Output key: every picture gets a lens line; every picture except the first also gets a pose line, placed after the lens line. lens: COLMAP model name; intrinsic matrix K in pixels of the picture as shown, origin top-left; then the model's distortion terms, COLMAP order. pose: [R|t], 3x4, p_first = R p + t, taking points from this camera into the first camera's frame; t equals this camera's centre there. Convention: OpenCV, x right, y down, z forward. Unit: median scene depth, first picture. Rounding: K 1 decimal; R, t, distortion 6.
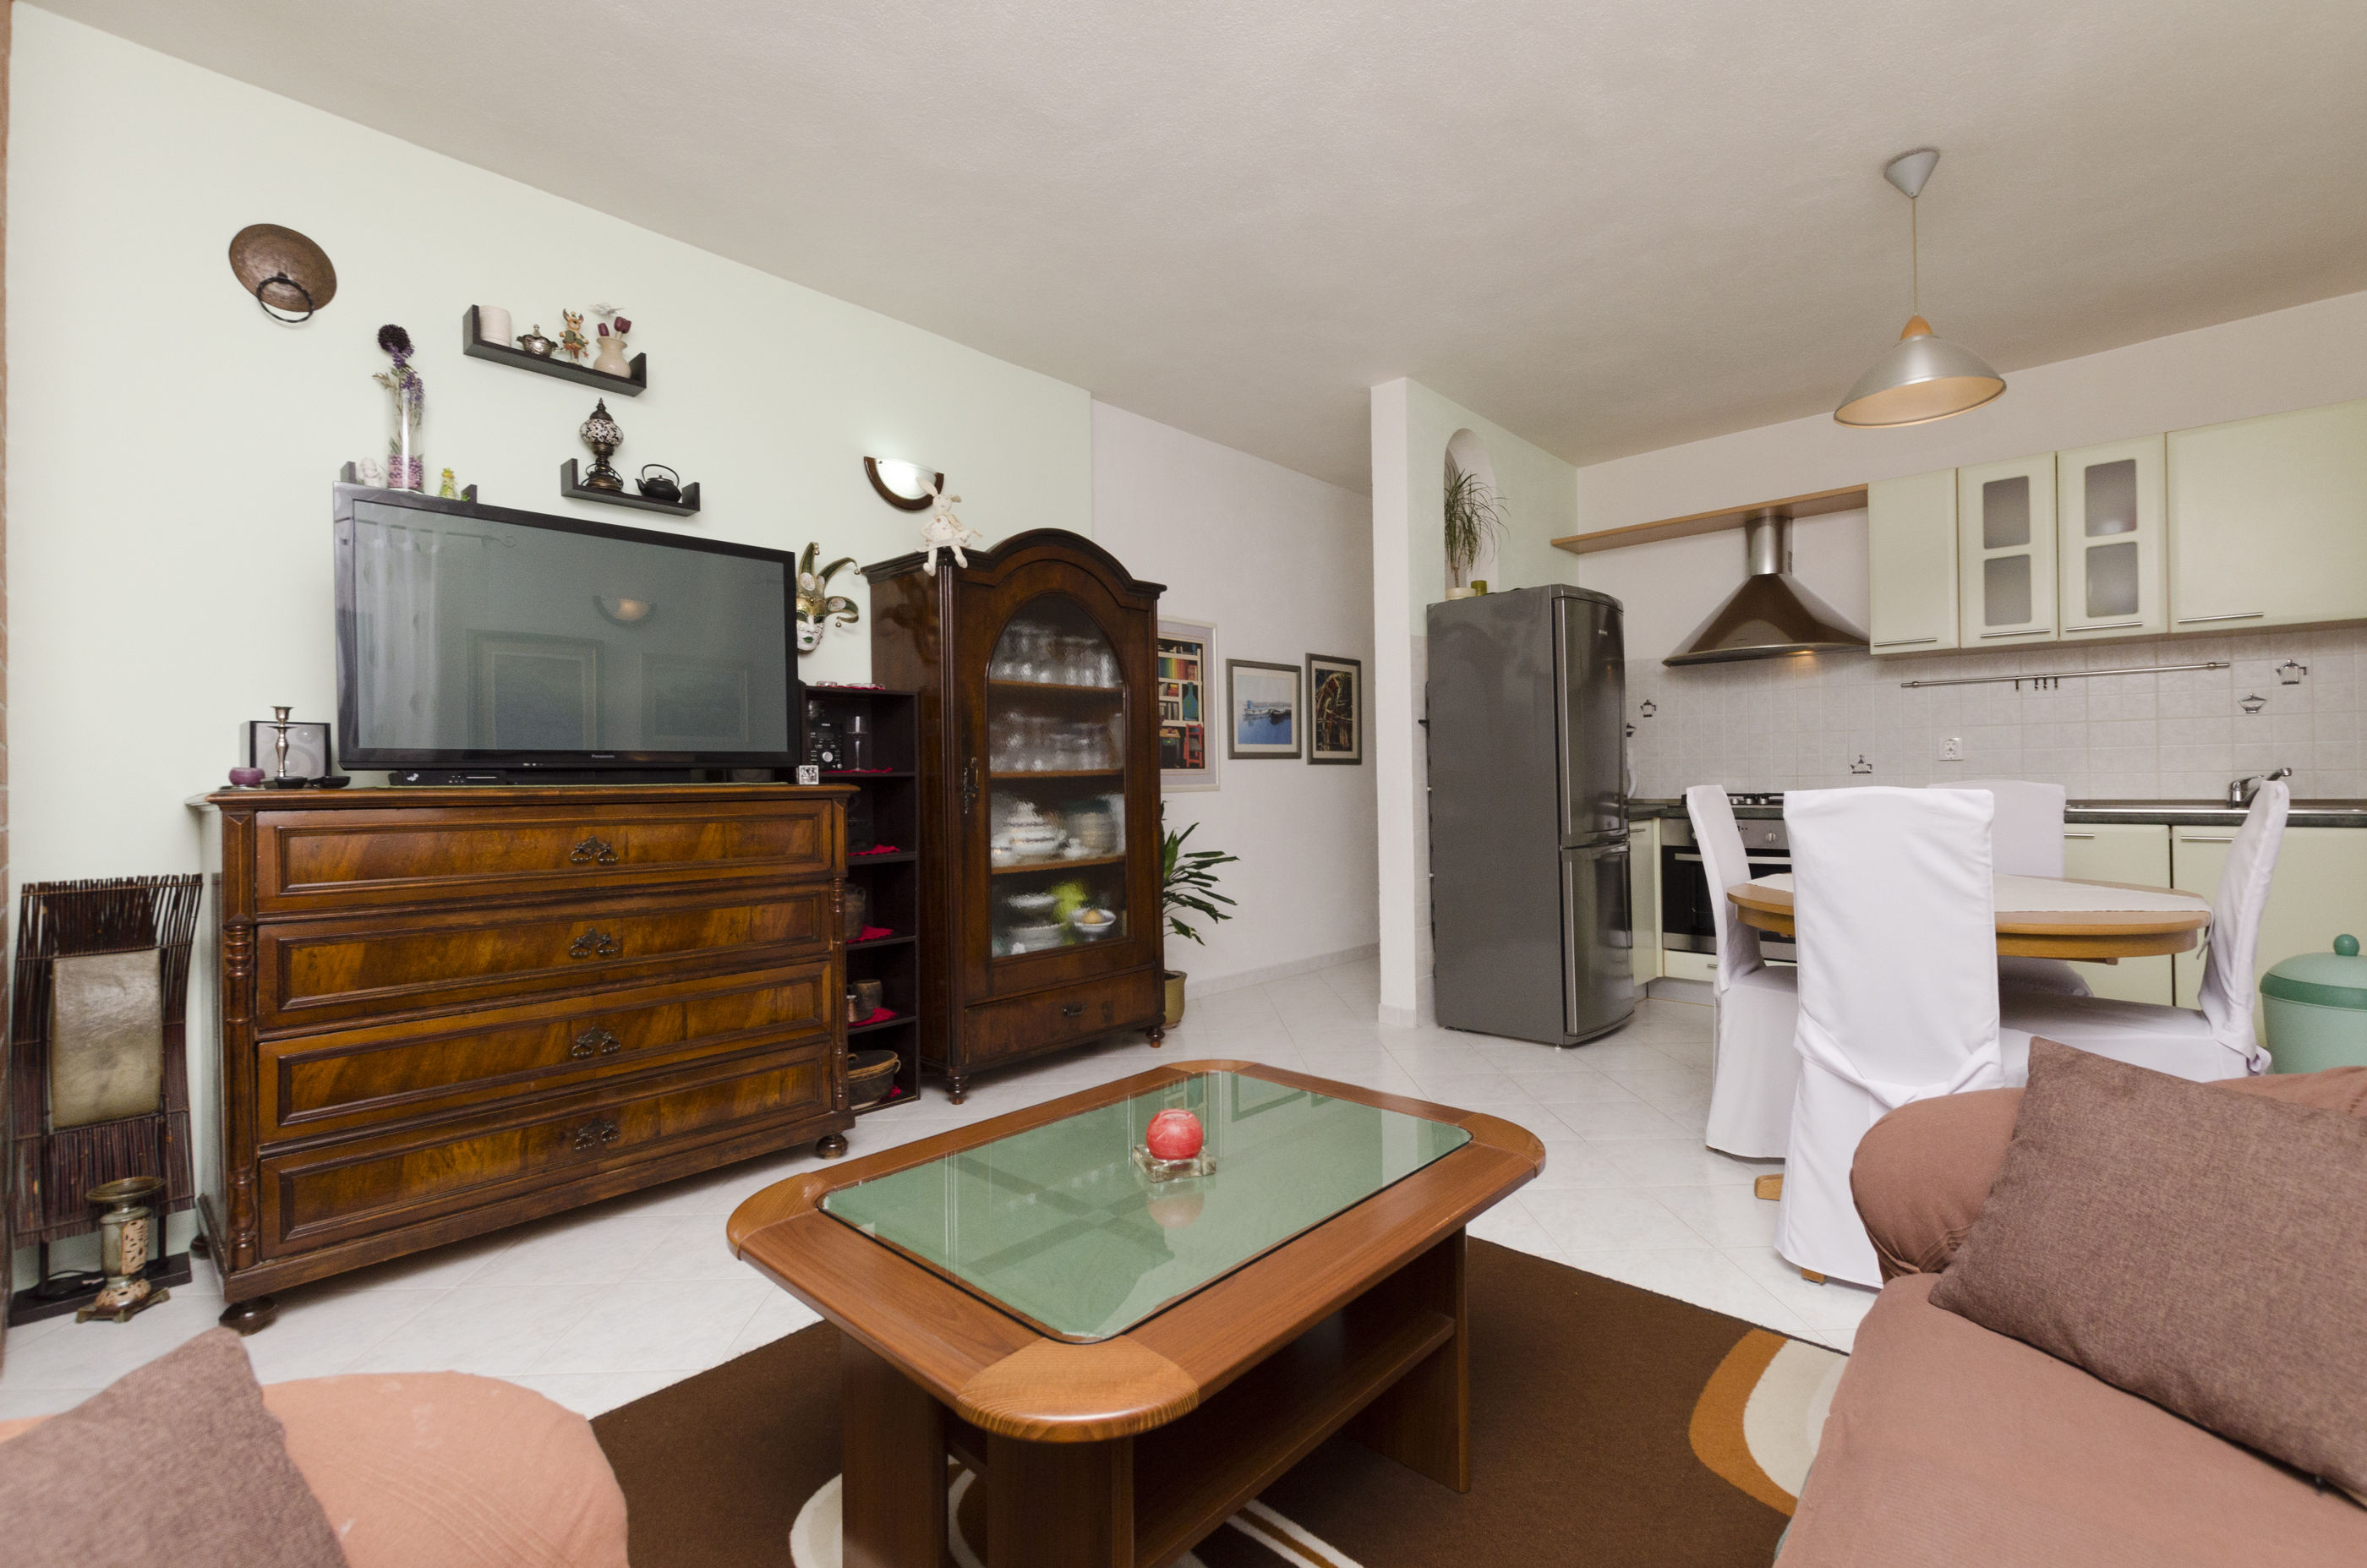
lens RADIAL K [[1025.2, 0, 1184.4], [0, 1025.2, 776.8], [0, 0, 1]] dist [0.010444, -0.005061]
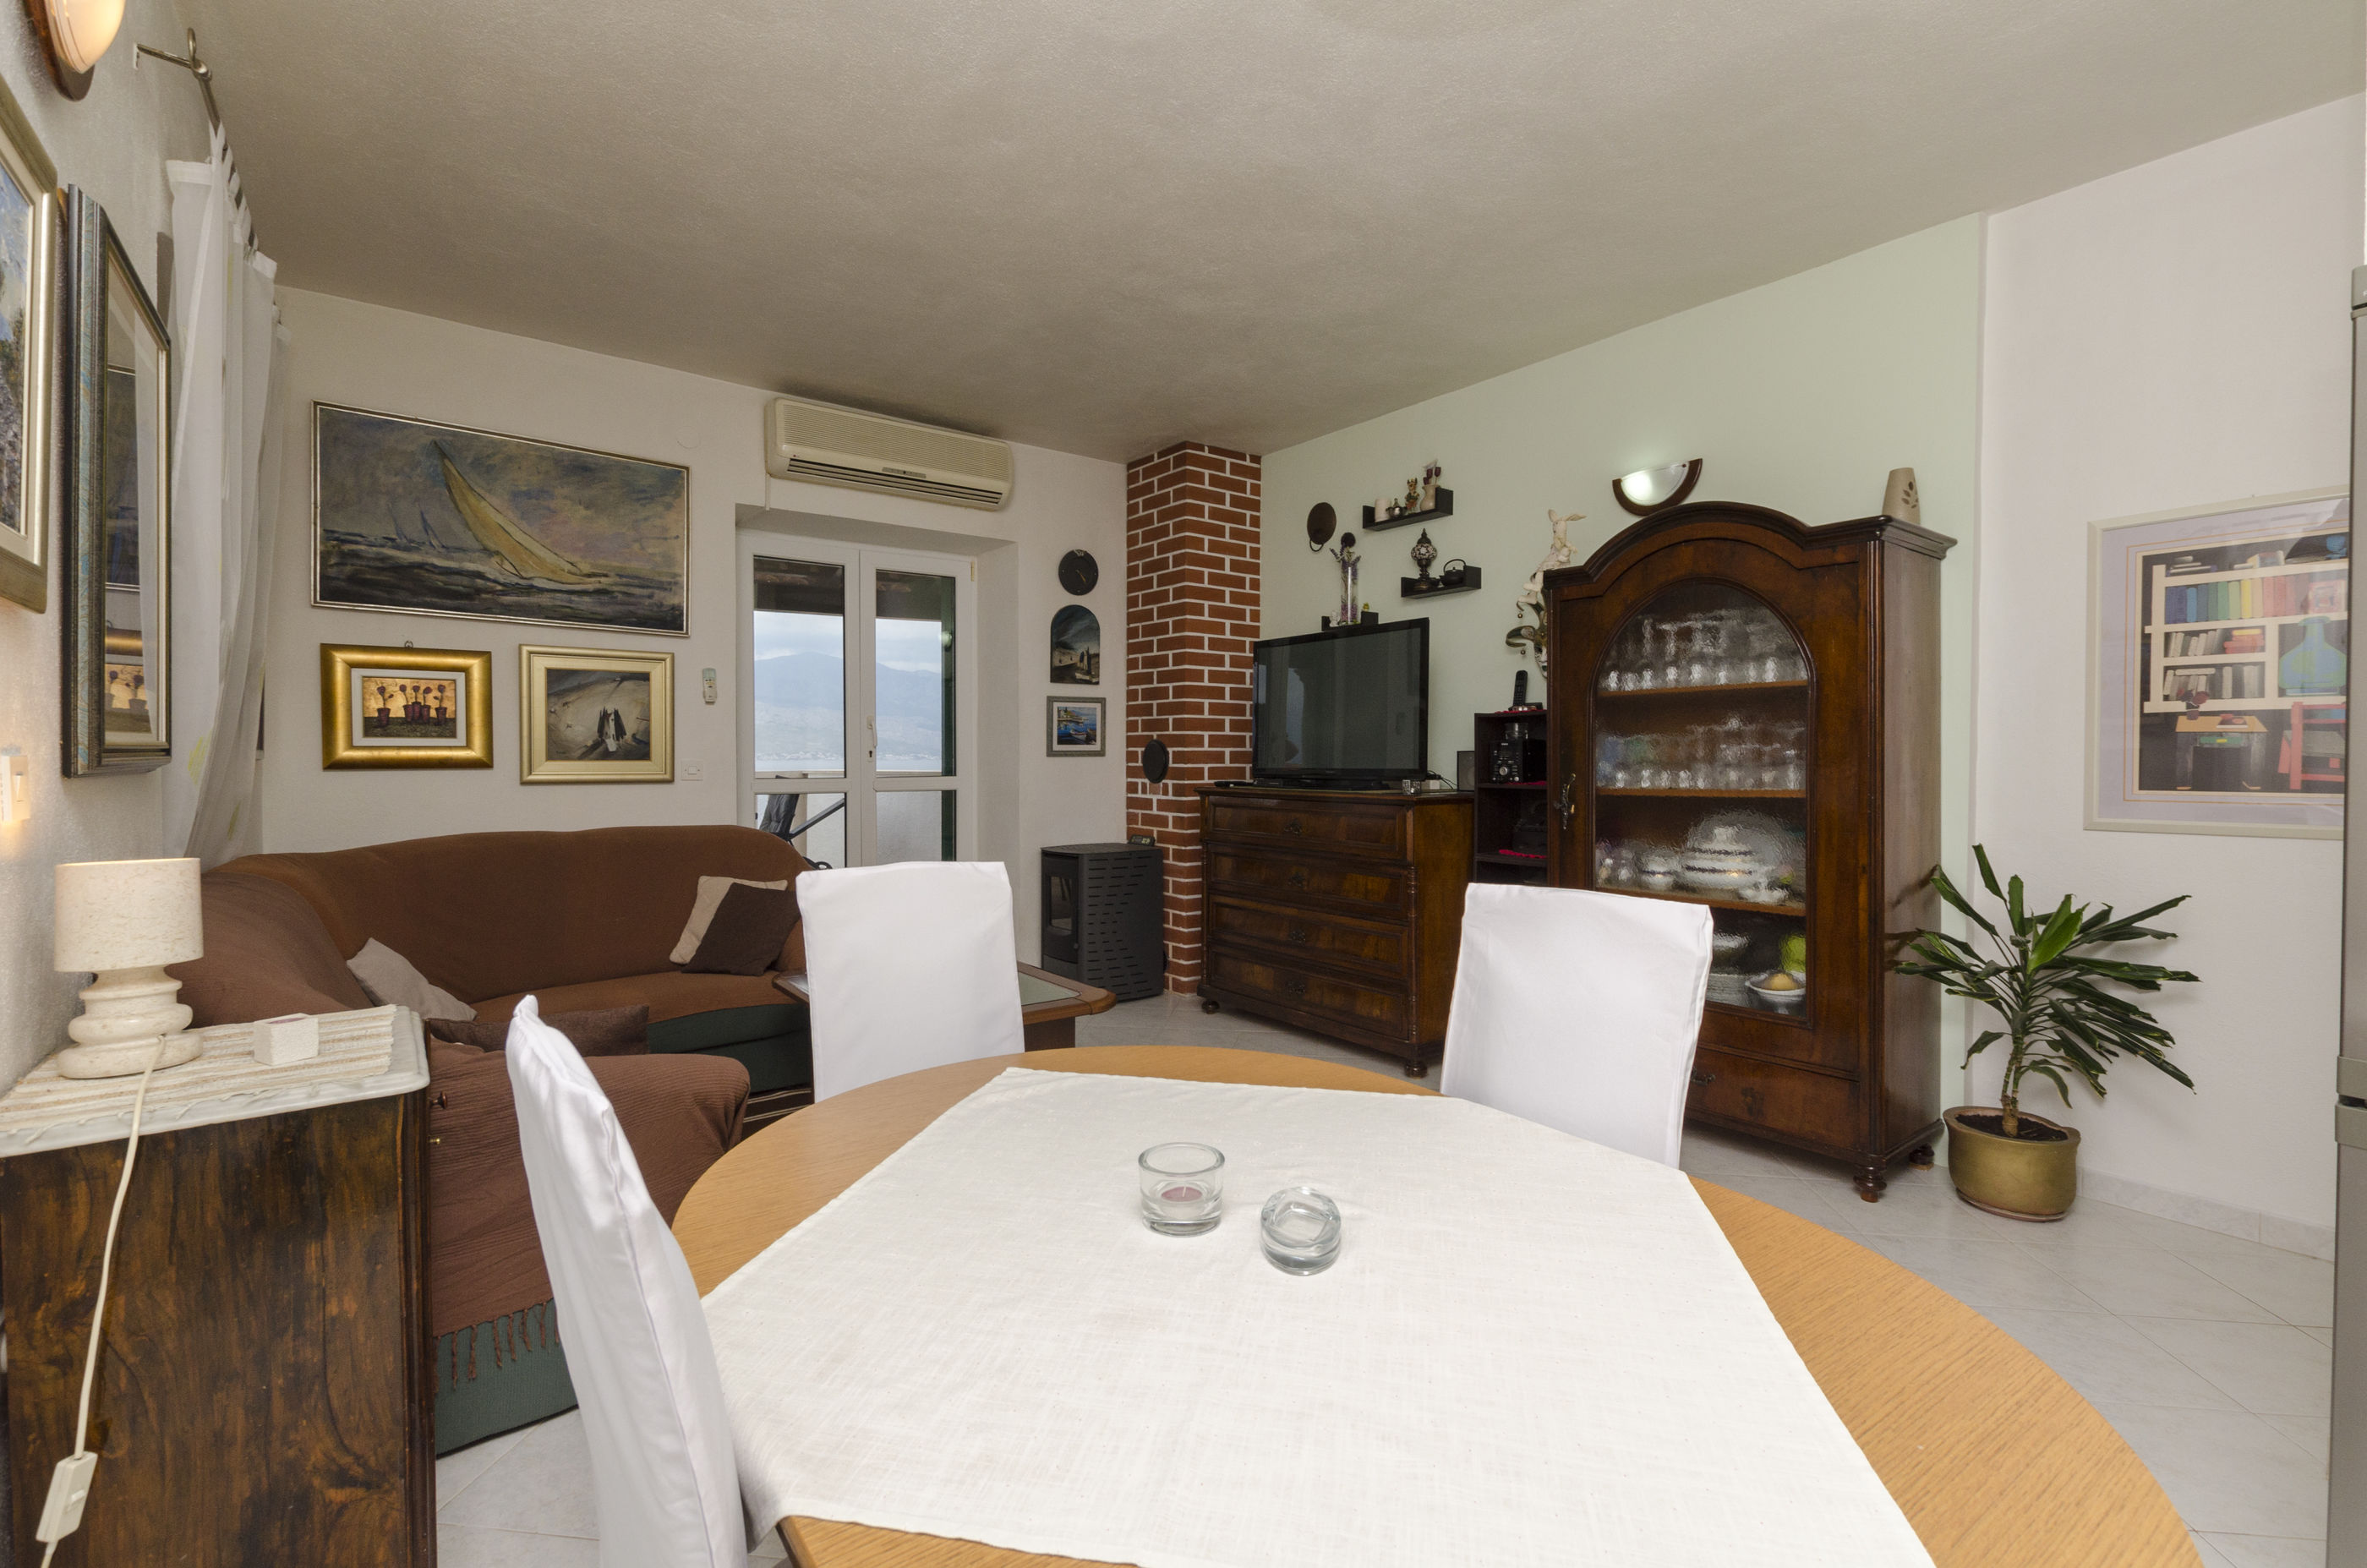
lens RADIAL K [[1025.2, 0, 1185.5], [0, 1025.2, 773.1], [0, 0, 1]] dist [0.010444, -0.005061]
pose [[-0.174134, 0.028186, -0.984319, 1.030531], [0.005028, 0.999603, 0.027734, -0.060131], [0.984709, -0.000120, -0.174206, 0.979550]]
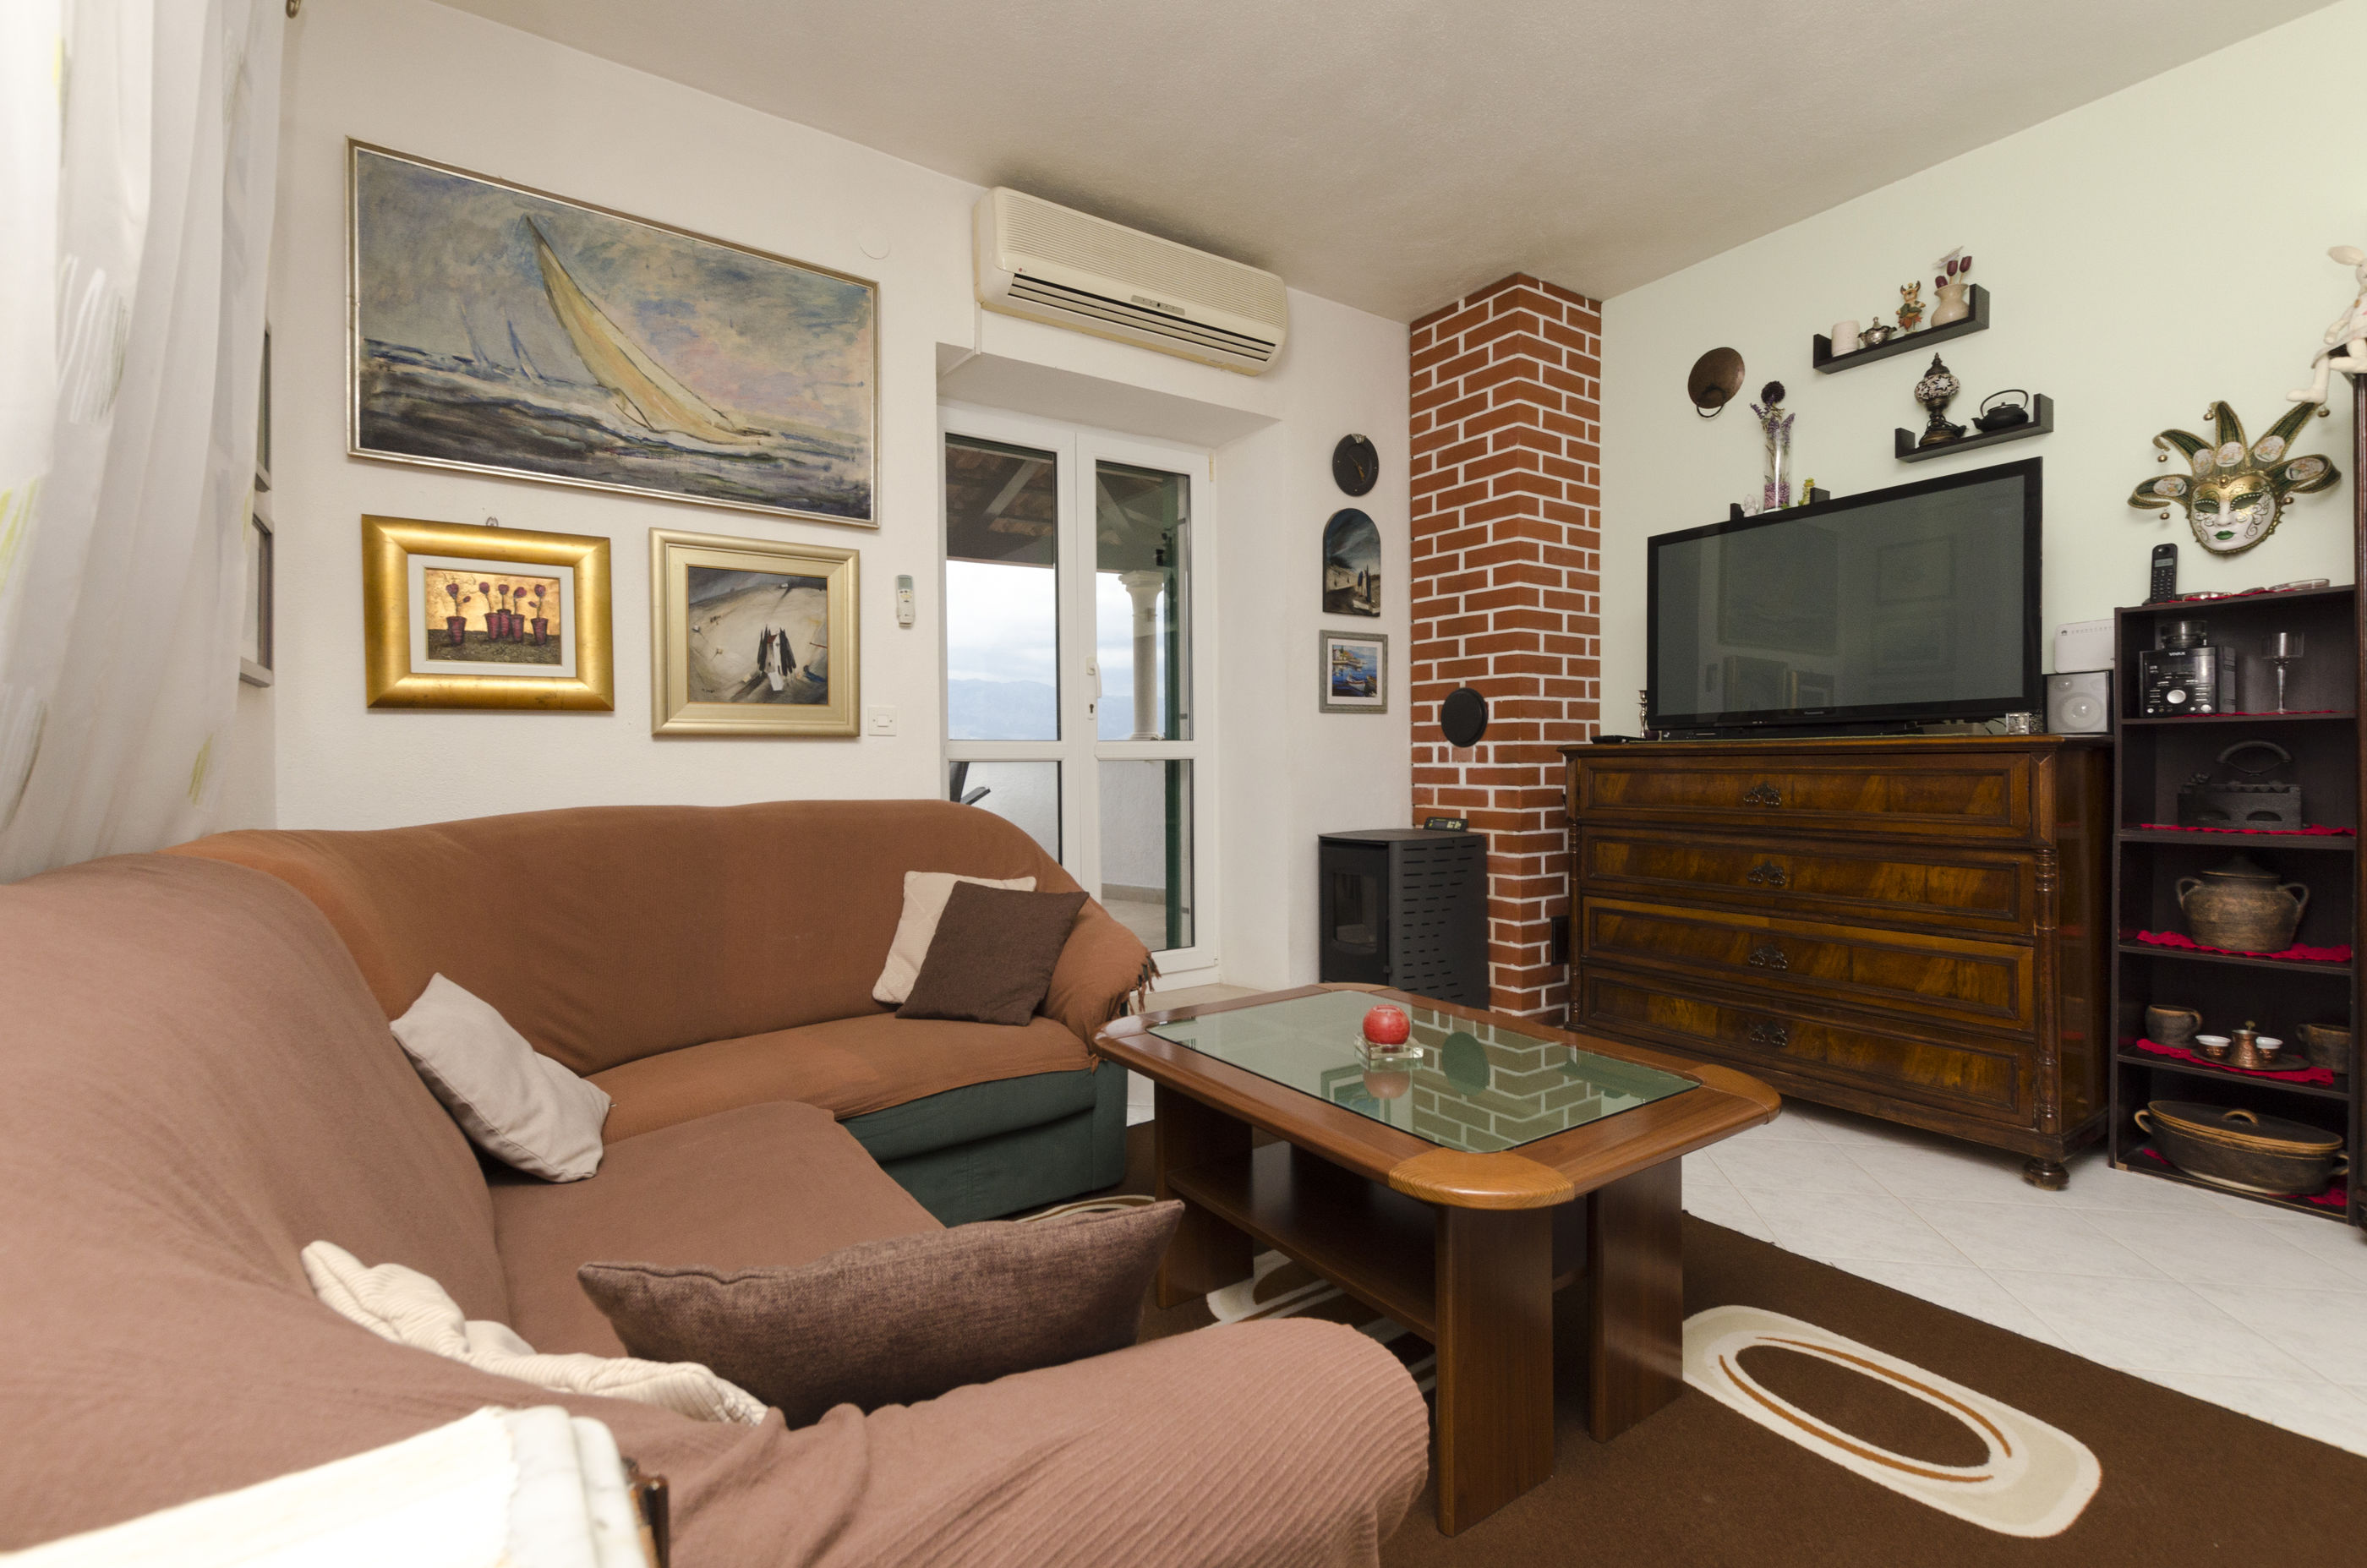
lens RADIAL K [[1025.2, 0, 1184.3], [0, 1025.2, 776.9], [0, 0, 1]] dist [0.010444, -0.005061]
pose [[-0.222146, 0.027912, -0.974614, 0.628681], [0.015848, 0.999561, 0.025014, 0.010206], [0.974885, -0.009889, -0.222491, 0.535948]]
